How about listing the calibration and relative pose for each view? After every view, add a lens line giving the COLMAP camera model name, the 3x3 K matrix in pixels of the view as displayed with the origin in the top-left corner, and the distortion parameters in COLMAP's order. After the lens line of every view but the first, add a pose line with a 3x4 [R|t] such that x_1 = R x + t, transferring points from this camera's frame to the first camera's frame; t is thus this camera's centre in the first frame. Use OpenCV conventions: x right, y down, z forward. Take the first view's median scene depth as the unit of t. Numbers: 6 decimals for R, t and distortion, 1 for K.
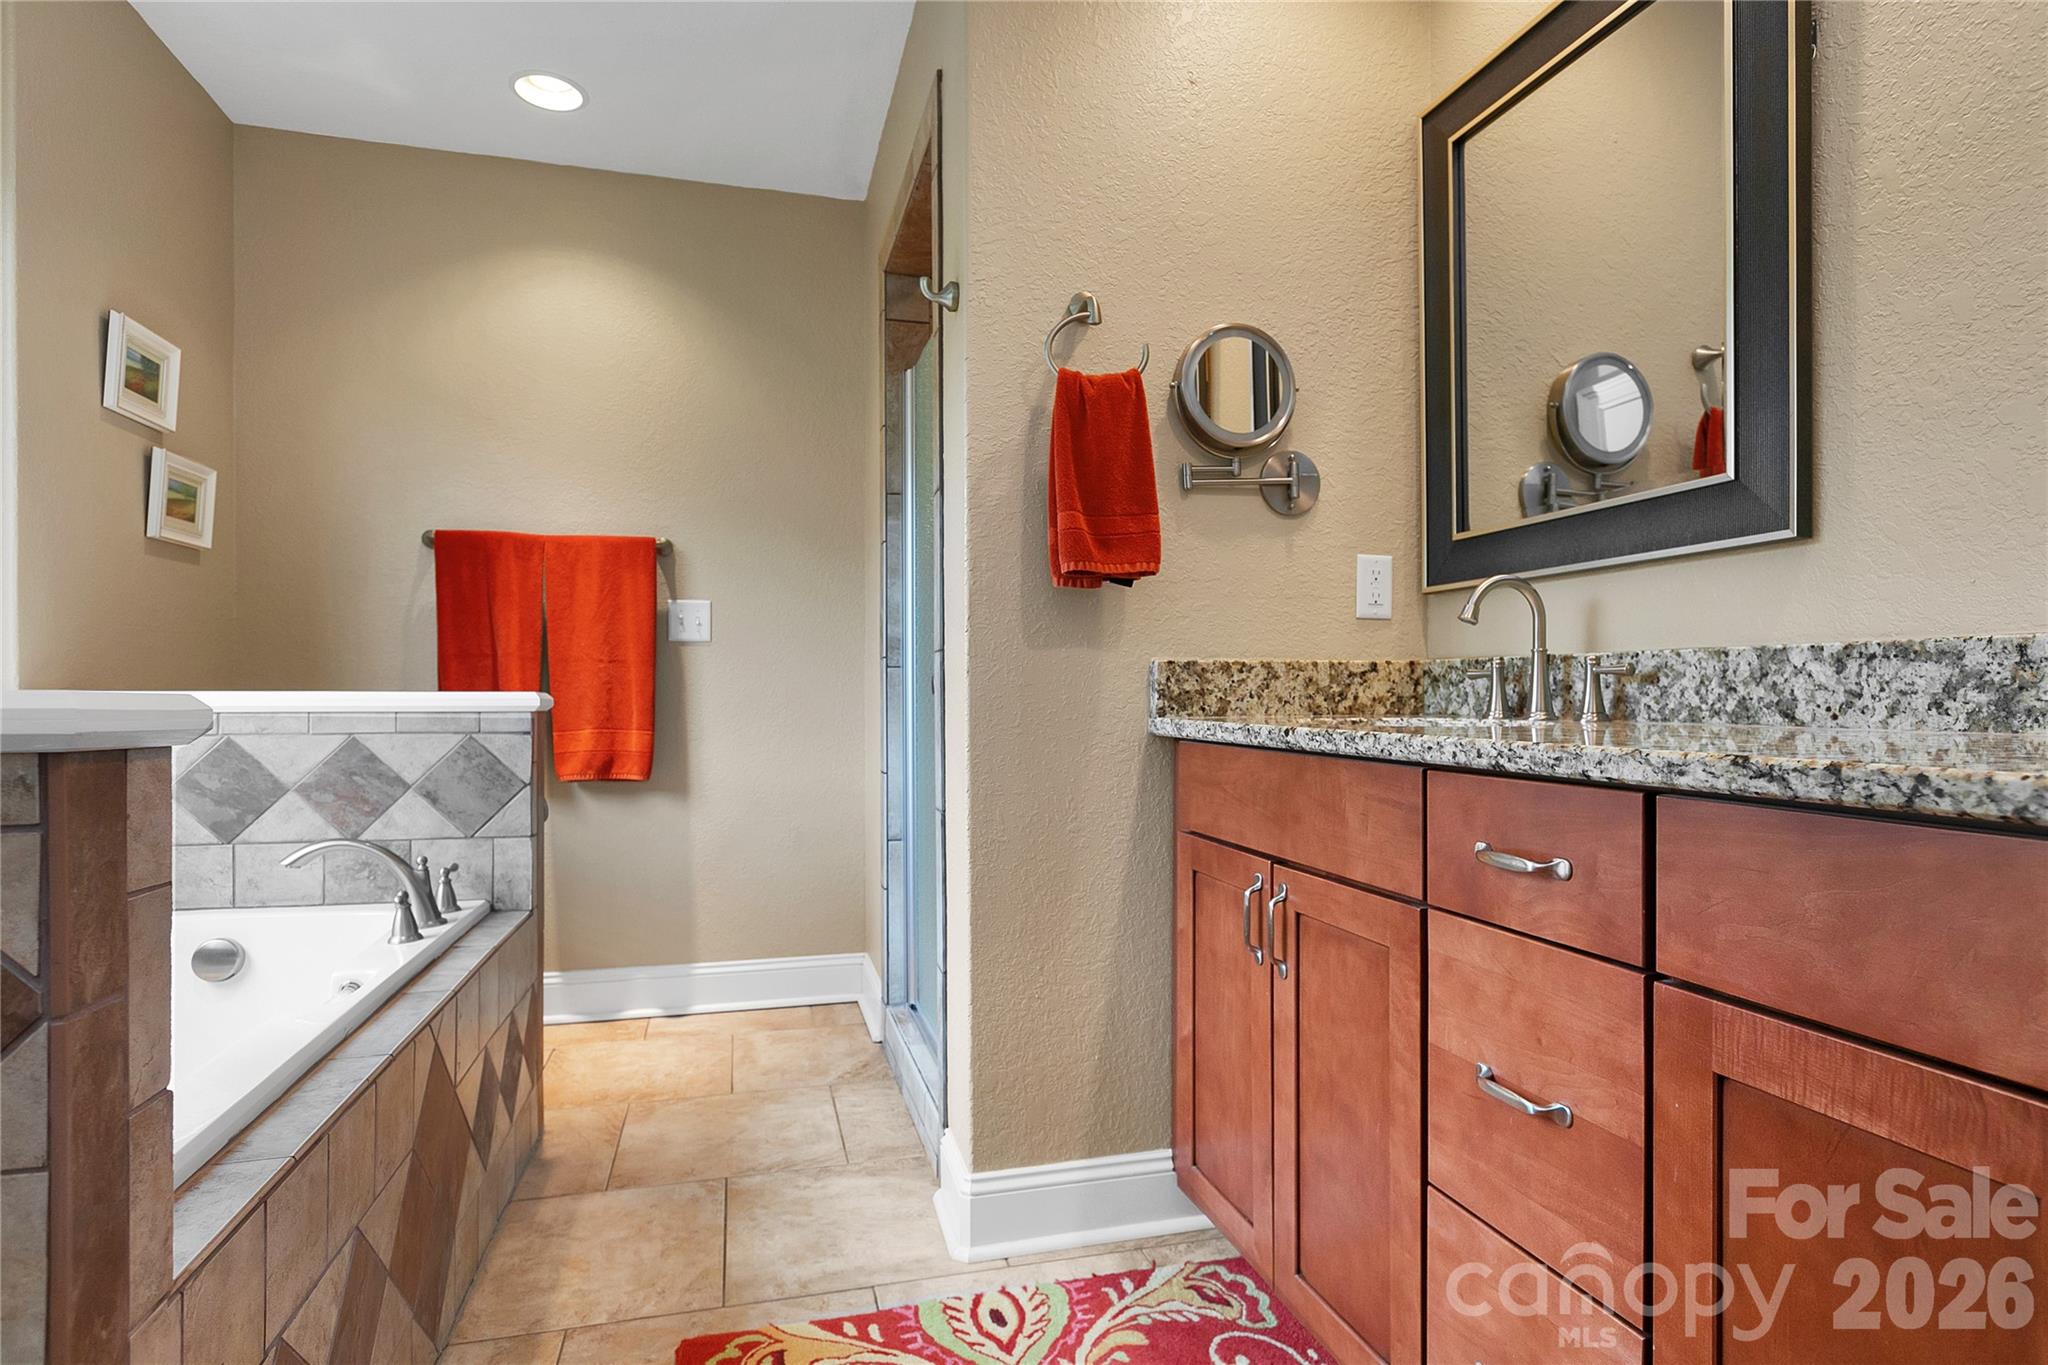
lens RADIAL K [[1085.2, 0, 1024.0], [0, 1085.2, 682.5], [0, 0, 1]] dist [0.001838, -0.000189]
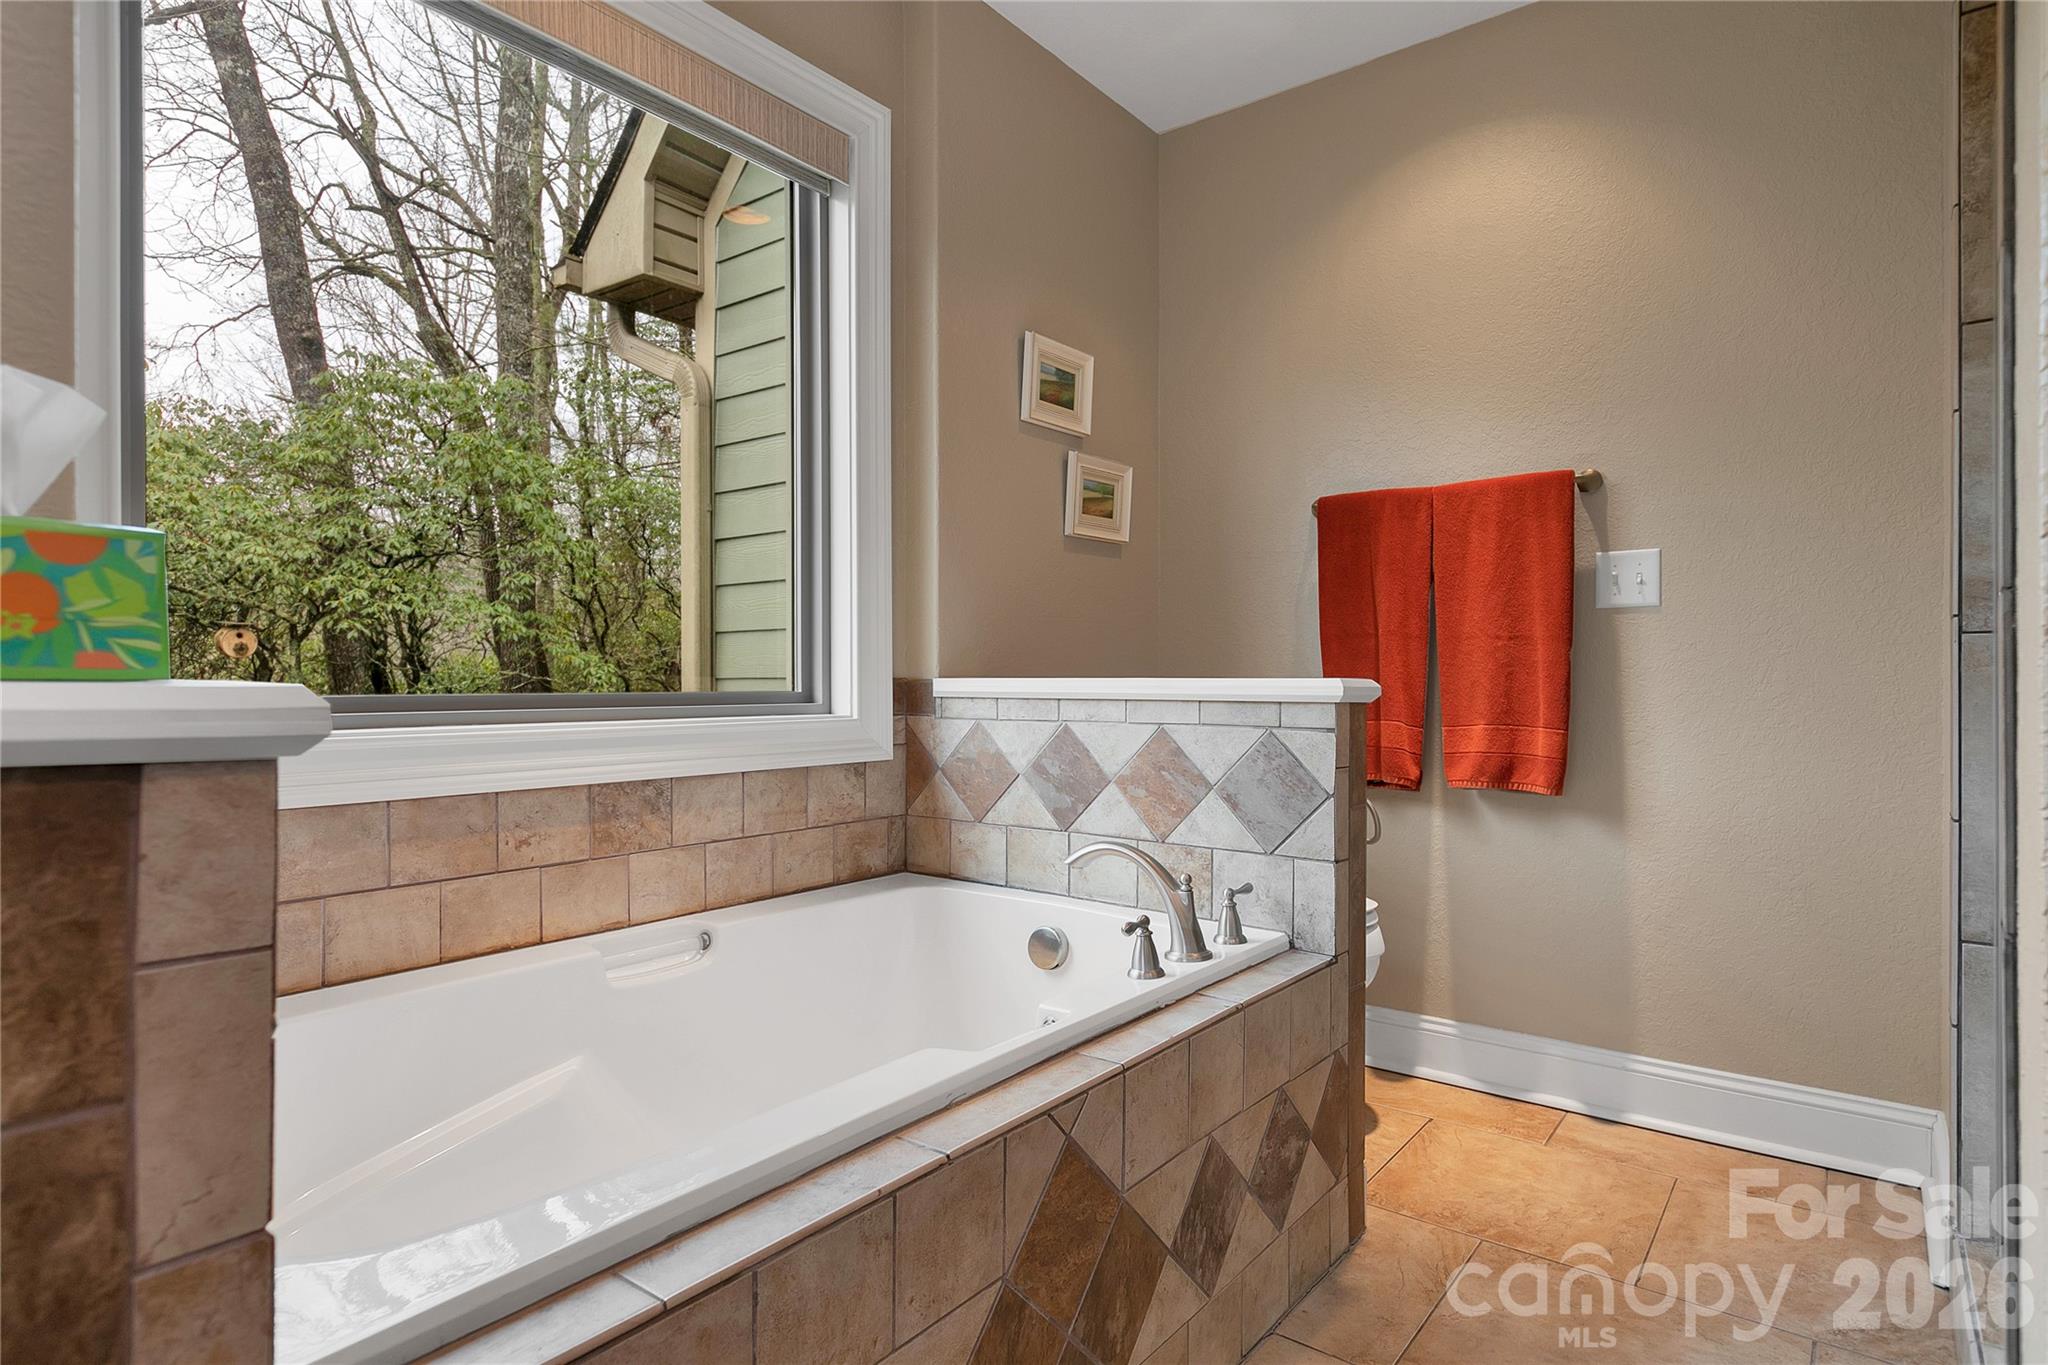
lens RADIAL K [[1085.2, 0, 1024.0], [0, 1085.2, 682.5], [0, 0, 1]] dist [0.001838, -0.000189]
pose [[0.606113, 0.001767, -0.795376, 0.032291], [0.009753, 0.999906, 0.009654, 0.002055], [0.795318, -0.013609, 0.606039, 0.333028]]
